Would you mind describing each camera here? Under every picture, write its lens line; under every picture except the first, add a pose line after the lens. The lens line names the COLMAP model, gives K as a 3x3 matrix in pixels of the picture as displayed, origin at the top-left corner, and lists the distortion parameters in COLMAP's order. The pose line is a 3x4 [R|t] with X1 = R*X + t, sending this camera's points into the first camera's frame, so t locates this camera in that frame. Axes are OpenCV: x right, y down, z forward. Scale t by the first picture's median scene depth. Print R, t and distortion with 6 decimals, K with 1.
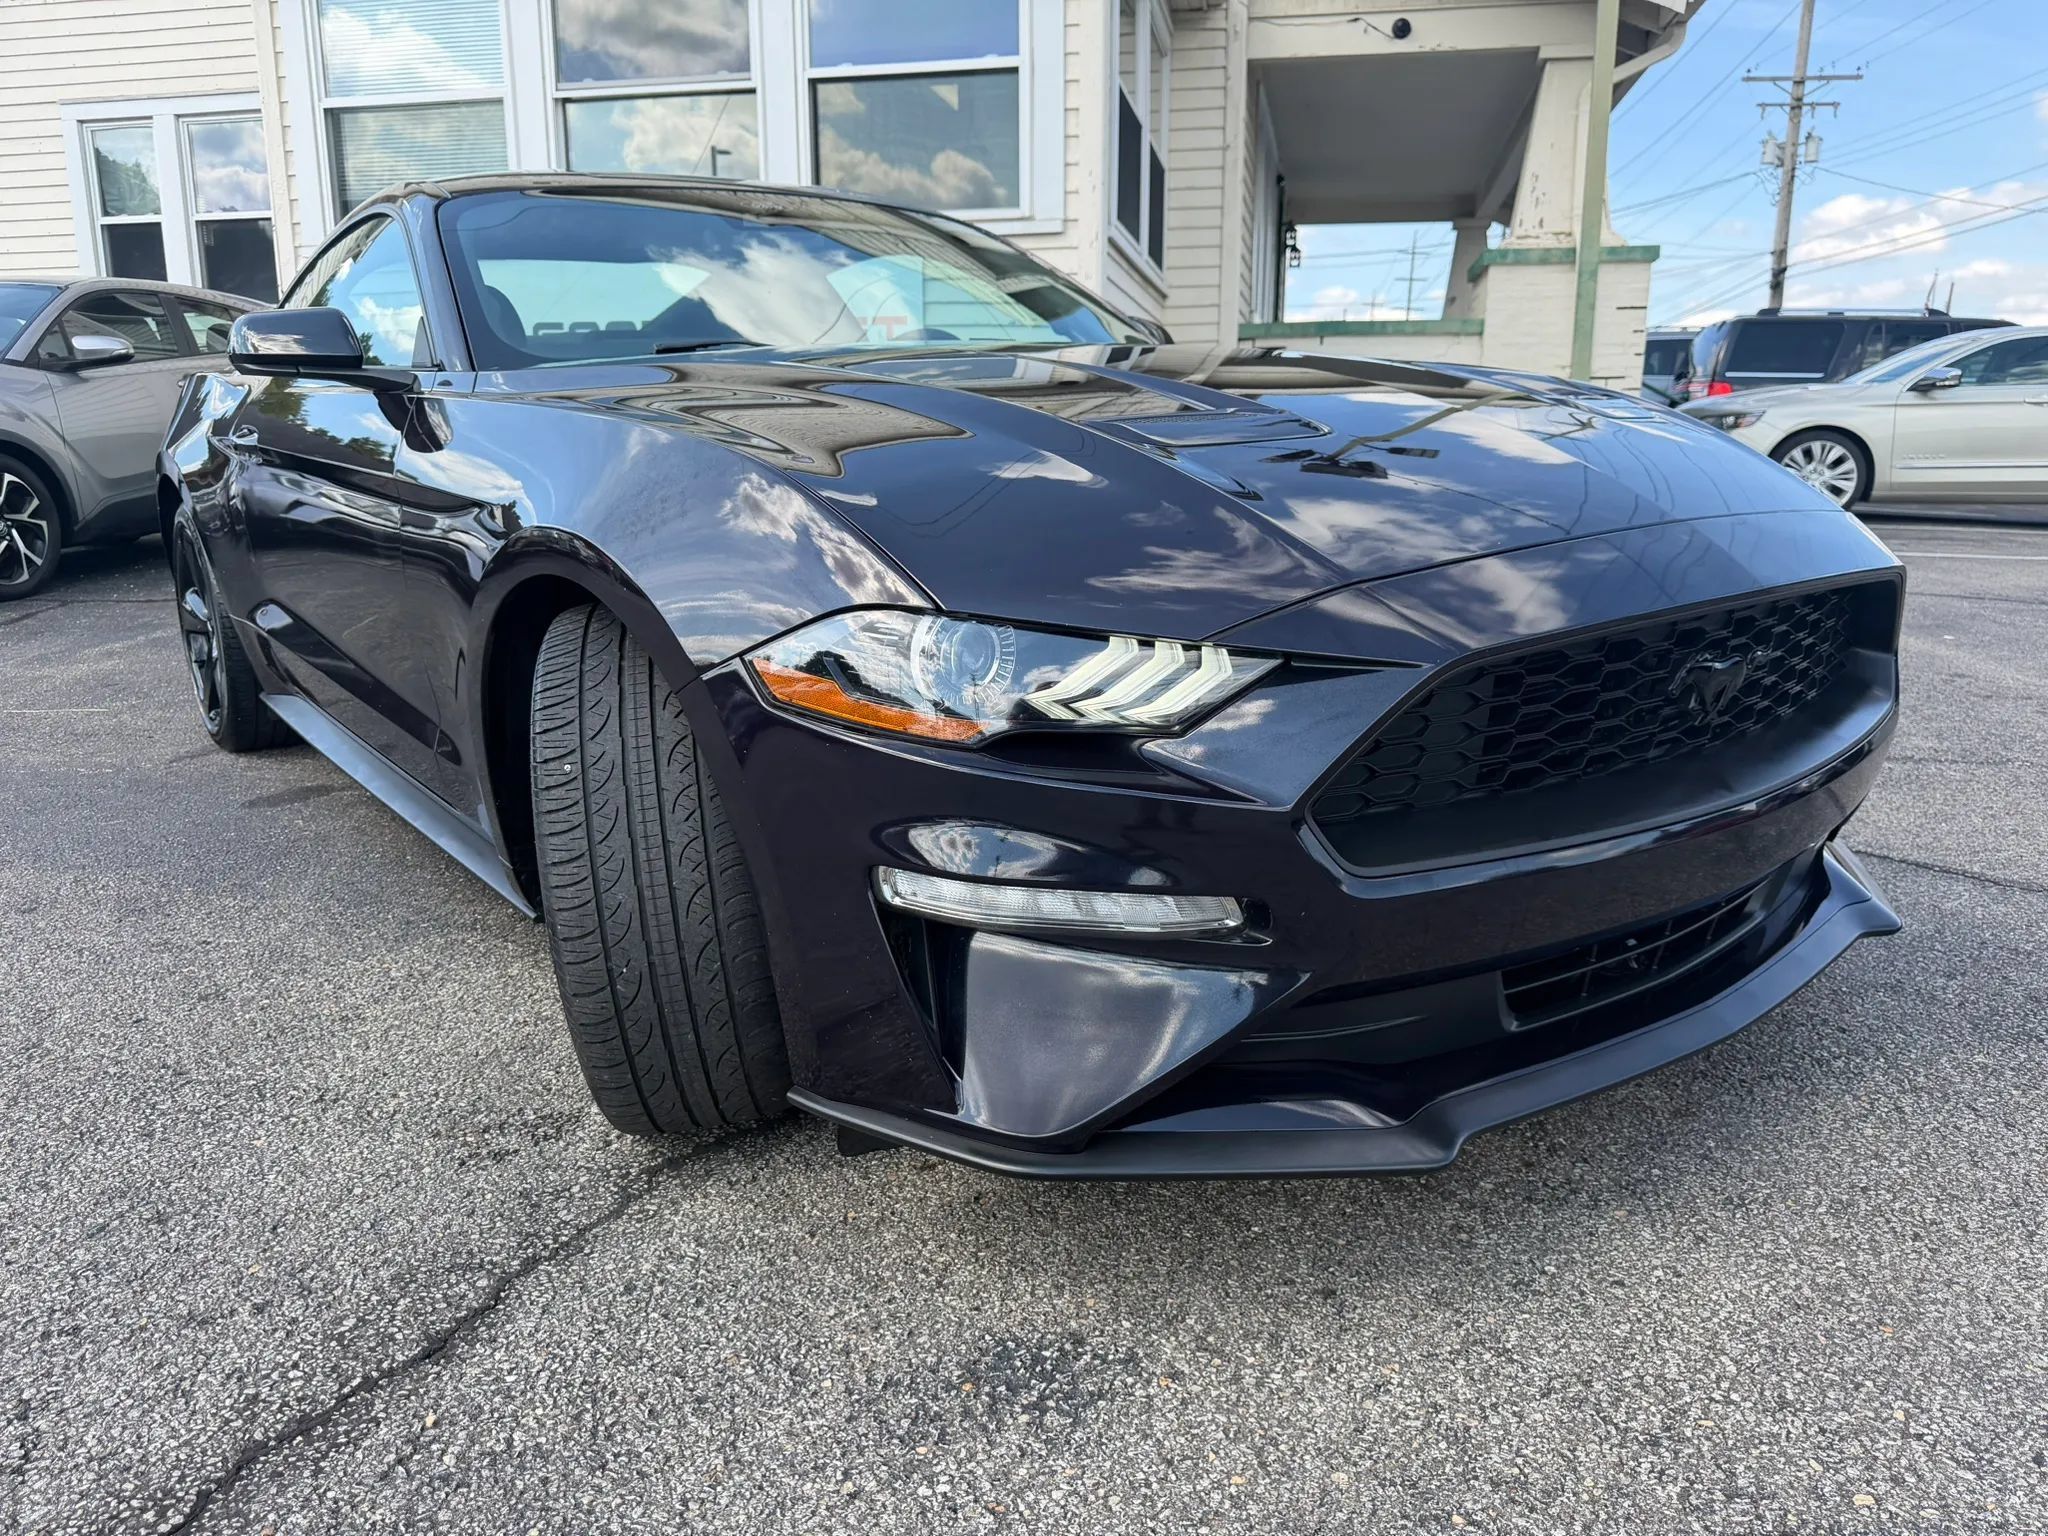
lens RADIAL K [[1475.4, 0, 1023.8], [0, 1475.4, 760.5], [0, 0, 1]] dist [-0.001201, 0.000929]
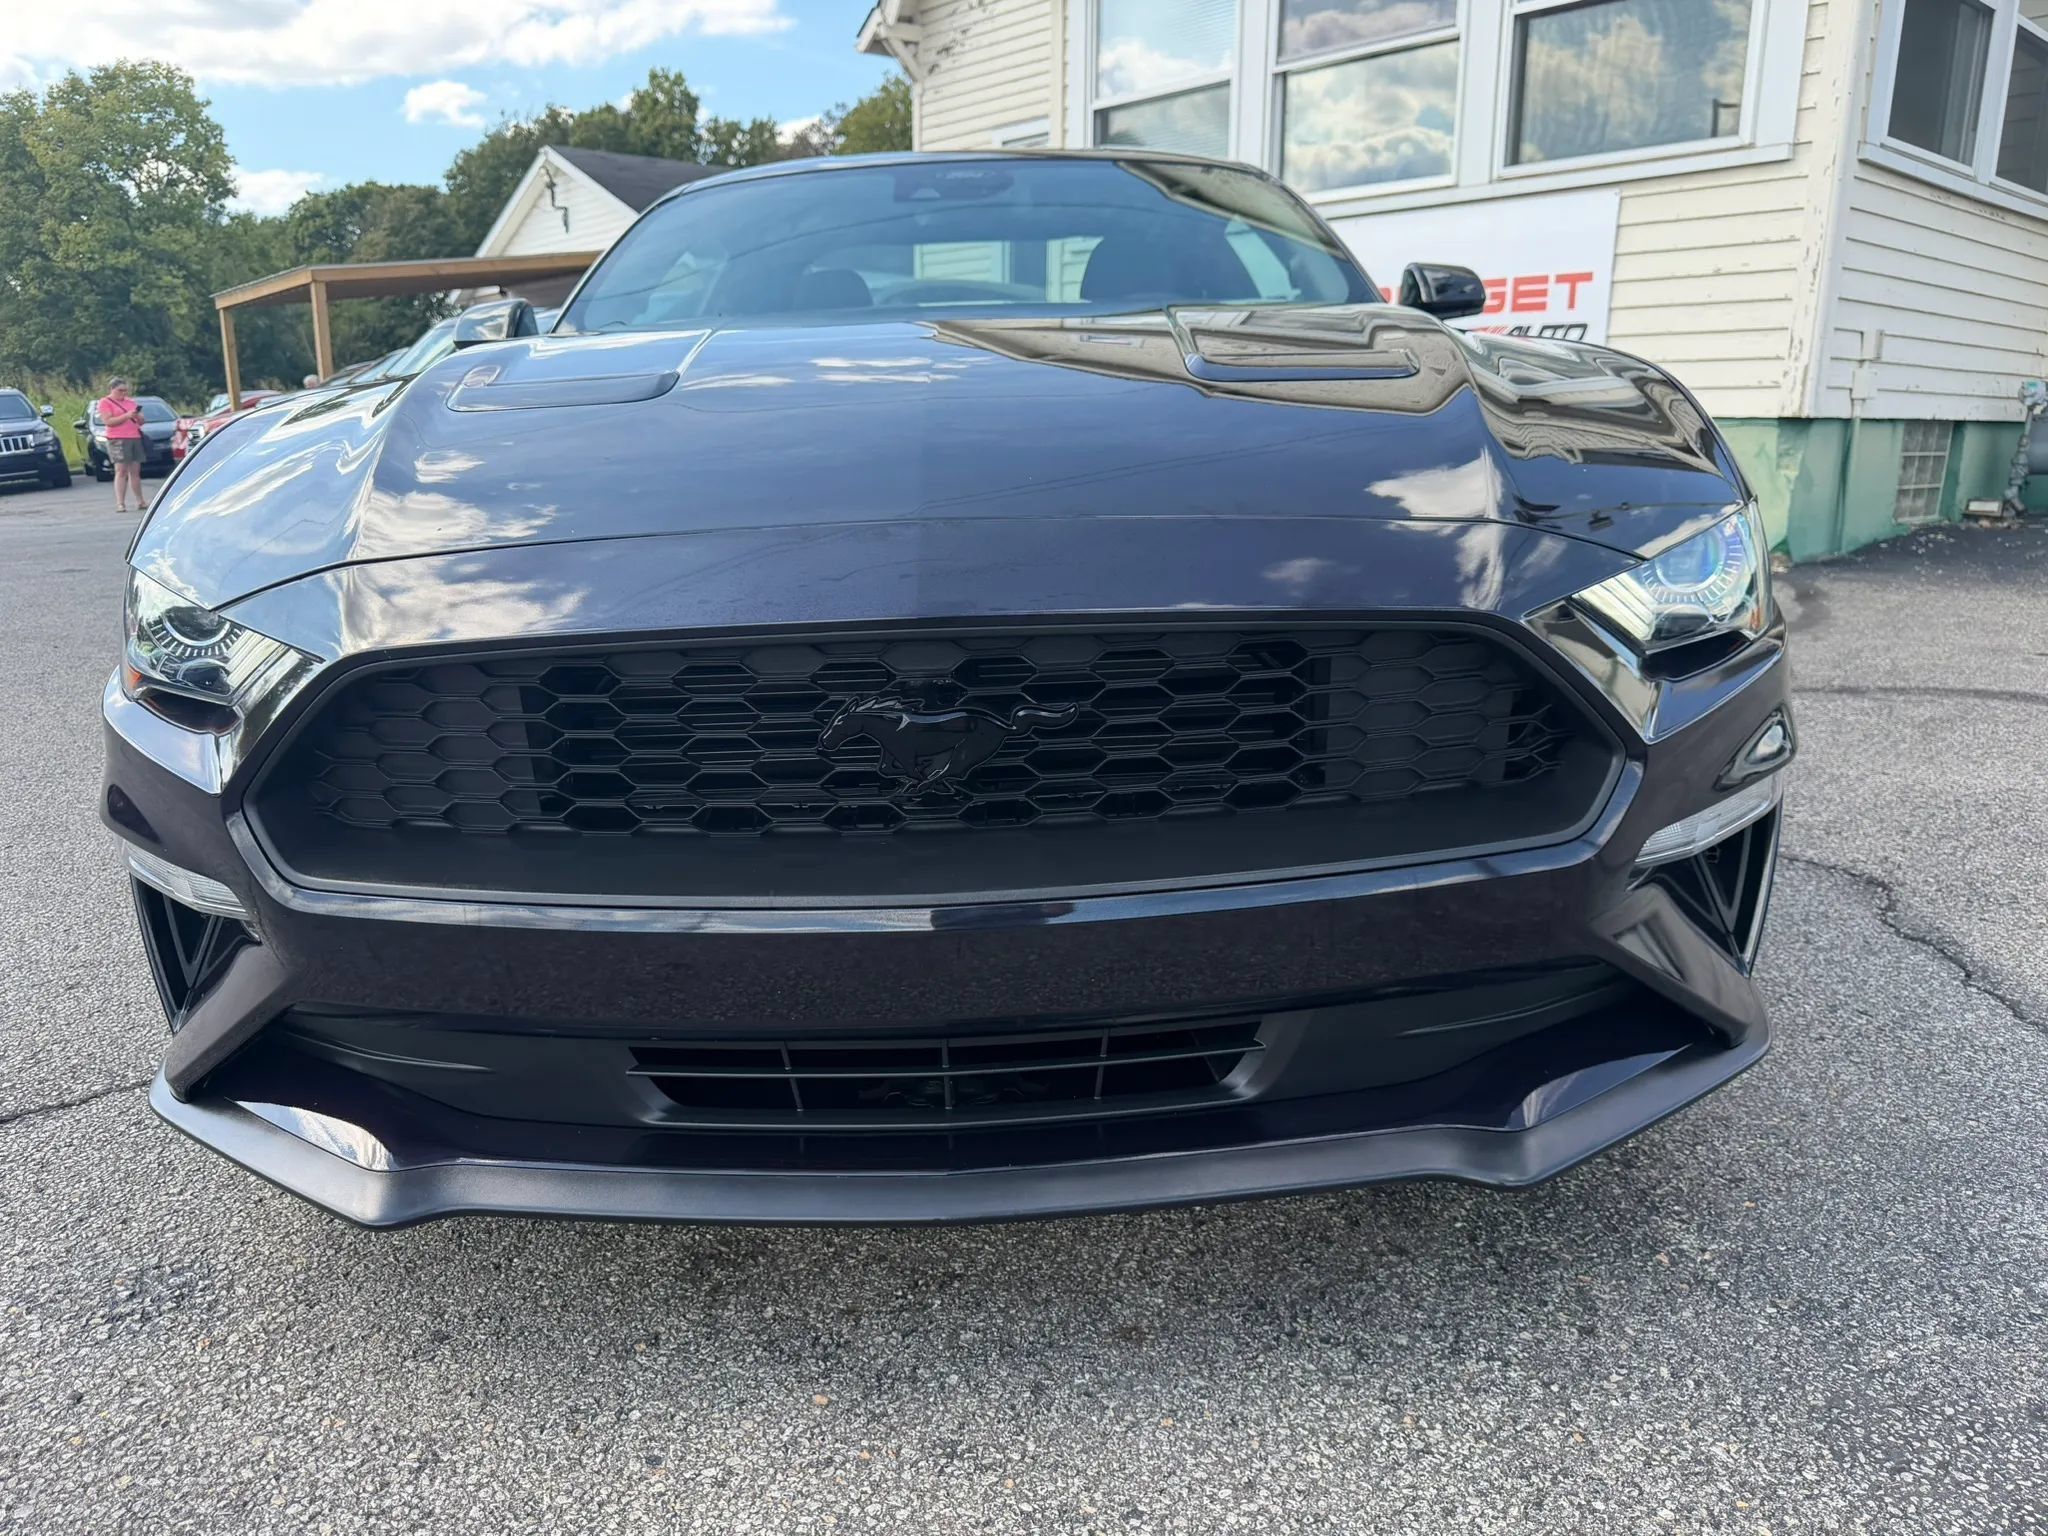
lens RADIAL K [[1495.5, 0, 1024.0], [0, 1495.5, 768.0], [0, 0, 1]] dist [-0.005103, 0.003264]
pose [[0.796634, 0.140145, -0.587991, 0.994484], [-0.130630, 0.989680, 0.058903, -0.093725], [0.590178, 0.029885, 0.806720, 0.451479]]
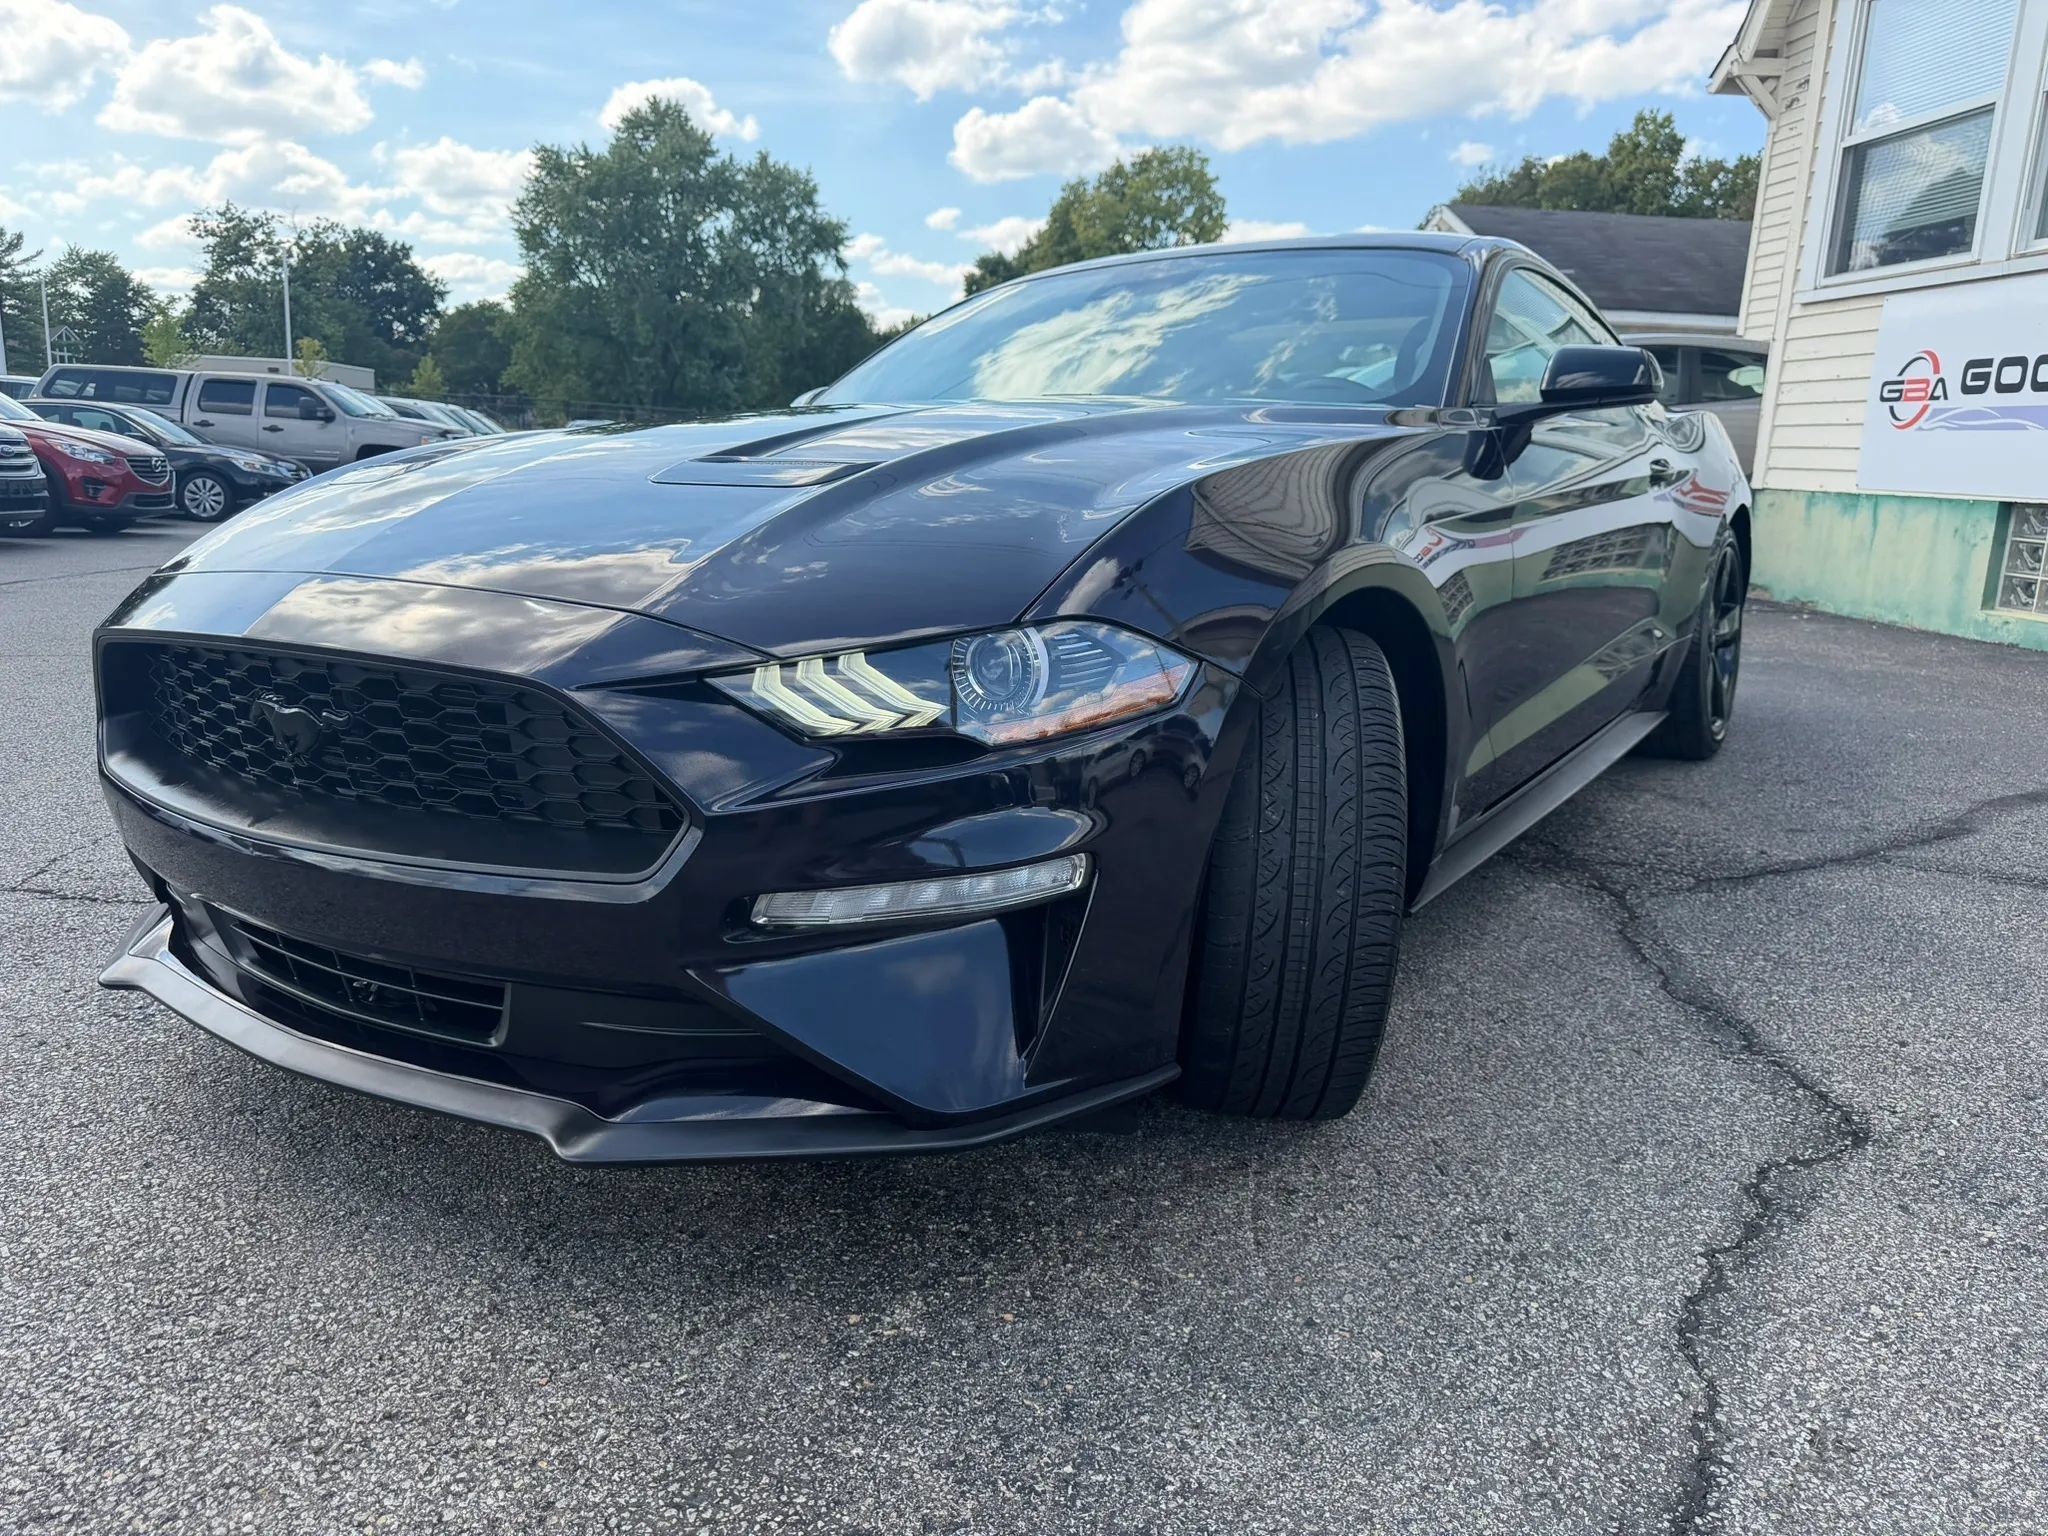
lens RADIAL K [[1477.0, 0, 1024.0], [0, 1477.0, 768.0], [0, 0, 1]] dist [0.001319, -0.001288]
pose [[0.311340, 0.217314, -0.925117, 1.682977], [-0.239197, 0.960079, 0.145027, -0.313140], [0.919702, 0.176133, 0.350892, 1.154772]]
